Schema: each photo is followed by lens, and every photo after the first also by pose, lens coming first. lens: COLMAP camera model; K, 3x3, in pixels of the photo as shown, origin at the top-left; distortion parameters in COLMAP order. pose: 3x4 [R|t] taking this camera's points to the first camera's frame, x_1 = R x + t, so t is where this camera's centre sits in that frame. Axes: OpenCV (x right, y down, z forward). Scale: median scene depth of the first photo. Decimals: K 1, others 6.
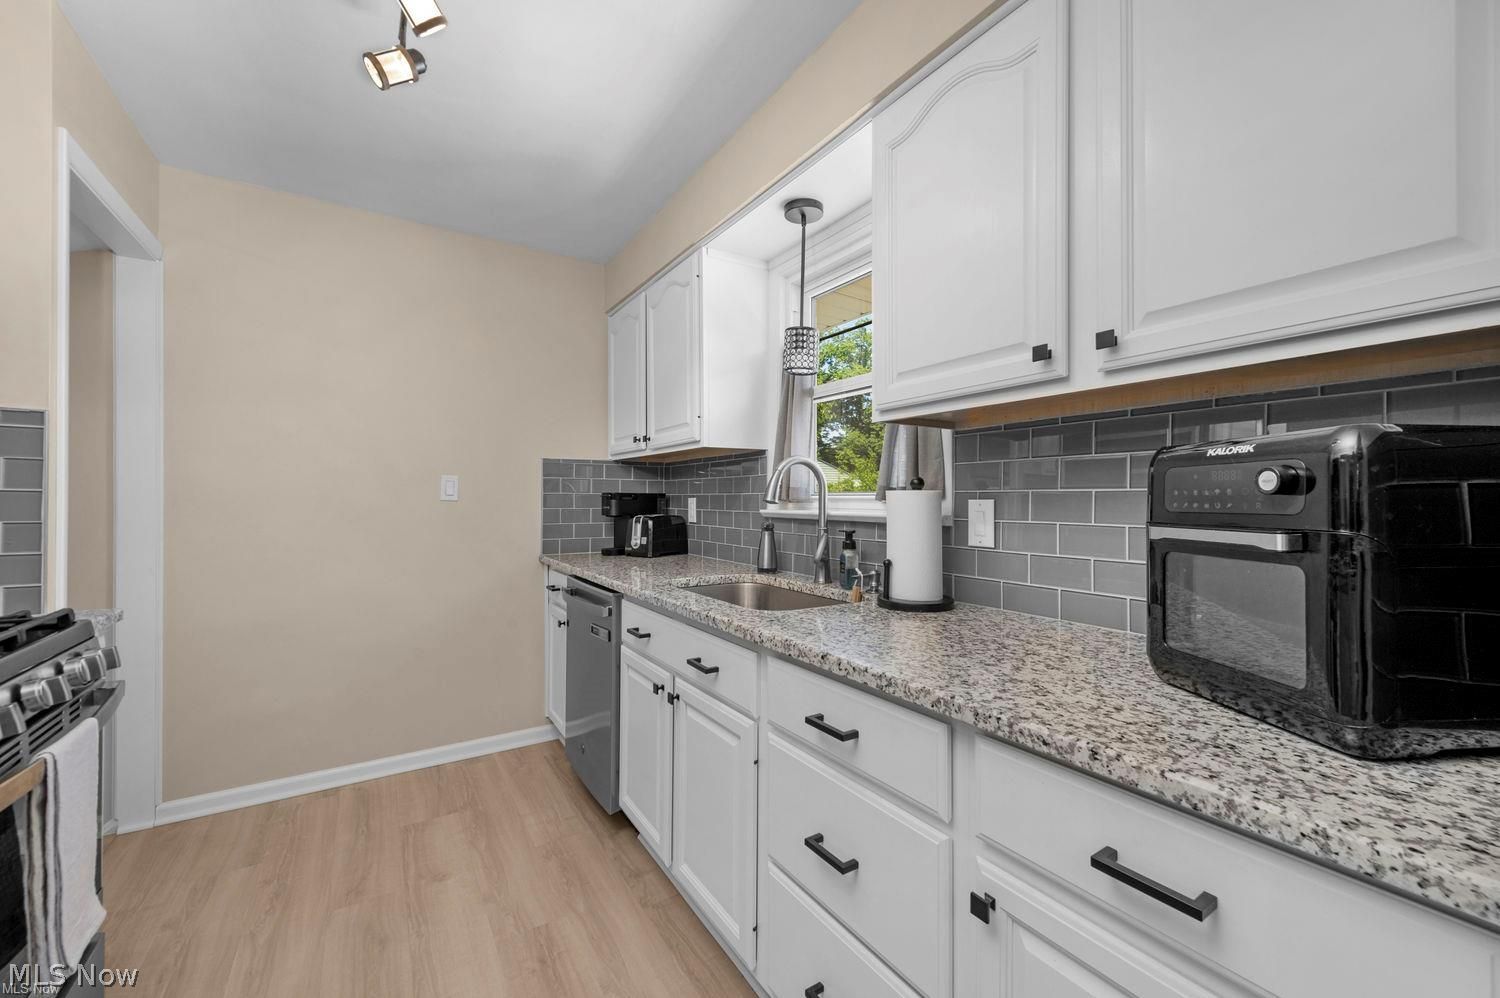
lens RADIAL K [[594.8, 0, 748.7], [0, 594.8, 493.2], [0, 0, 1]] dist [0.006321, 0.000134]
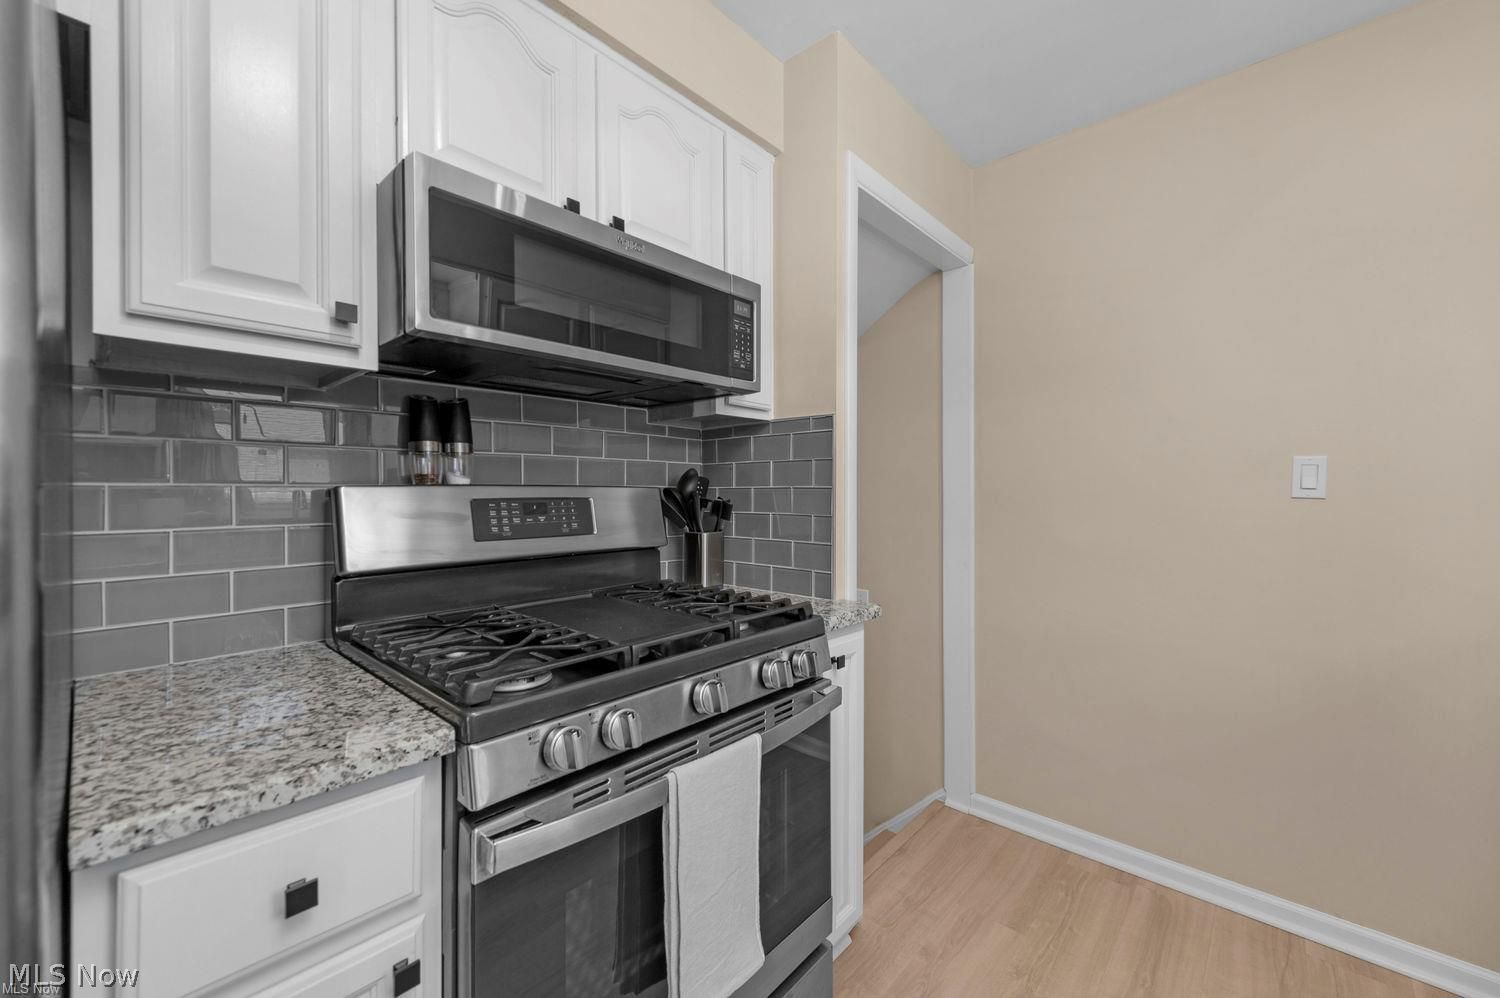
lens RADIAL K [[604.6, 0, 750.0], [0, 604.6, 499.0], [0, 0, 1]] dist [-0.002211, -0.000511]
pose [[0.285450, 0.002856, -0.958389, -0.131099], [0.008993, 0.999944, 0.005658, 0.007323], [0.958351, -0.010234, 0.285408, 0.434009]]
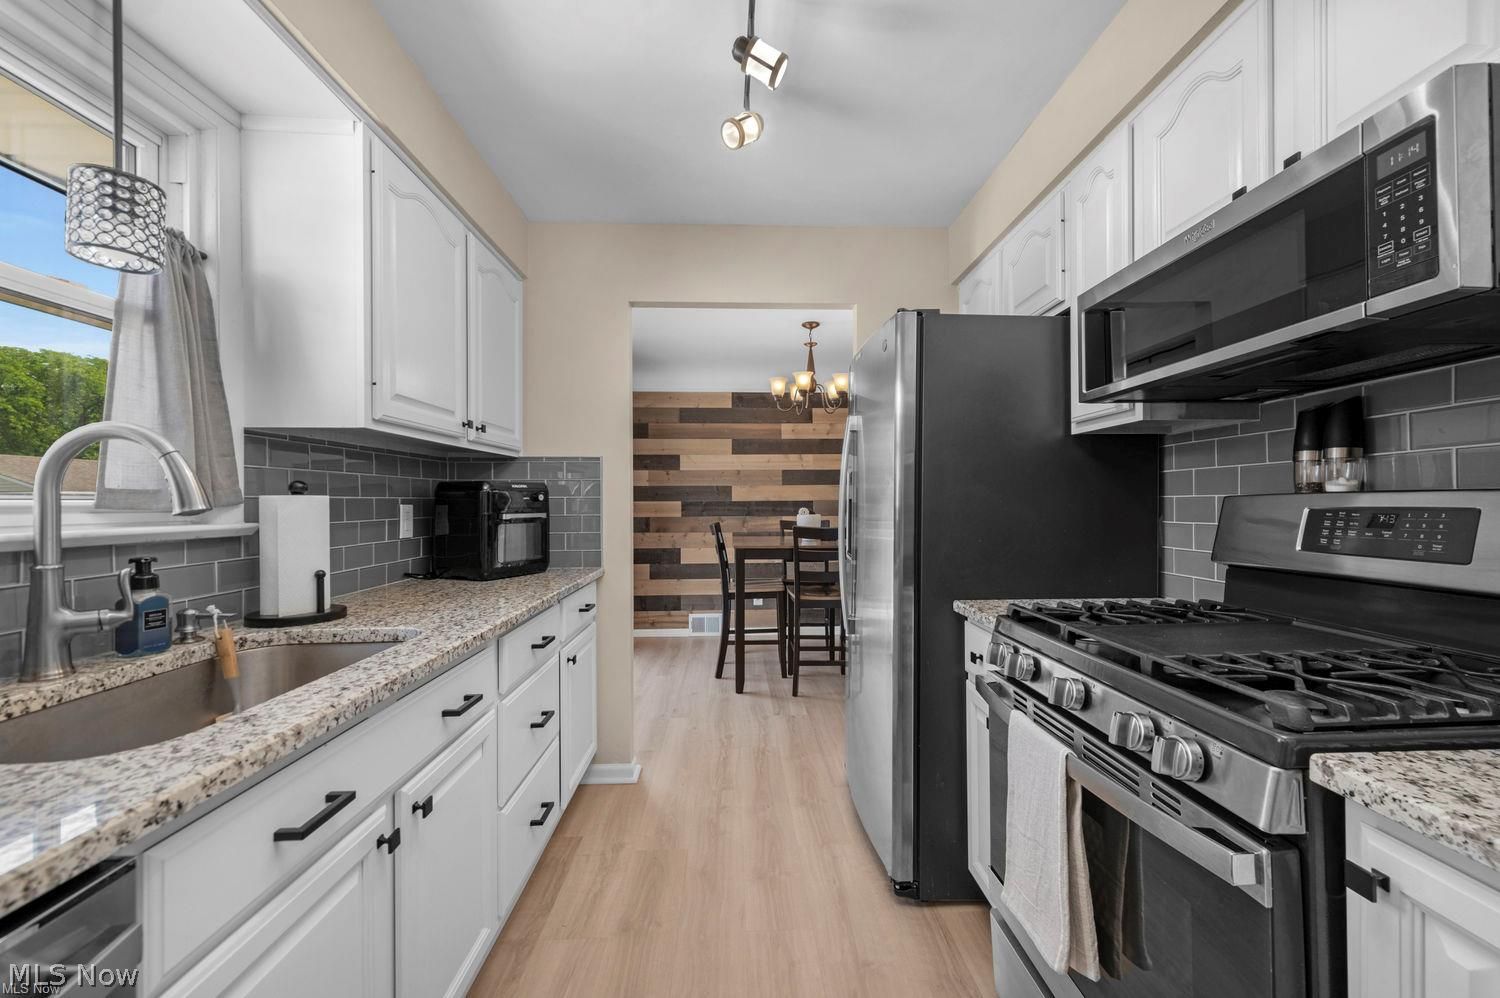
lens RADIAL K [[579.8, 0, 774.3], [0, 579.8, 497.3], [0, 0, 1]] dist [0.001797, -0.000109]
pose [[-0.876949, 0.004927, 0.480558, -0.652489], [-0.001681, 0.999910, -0.013319, 0.006768], [-0.480580, -0.012488, -0.876862, 1.144834]]
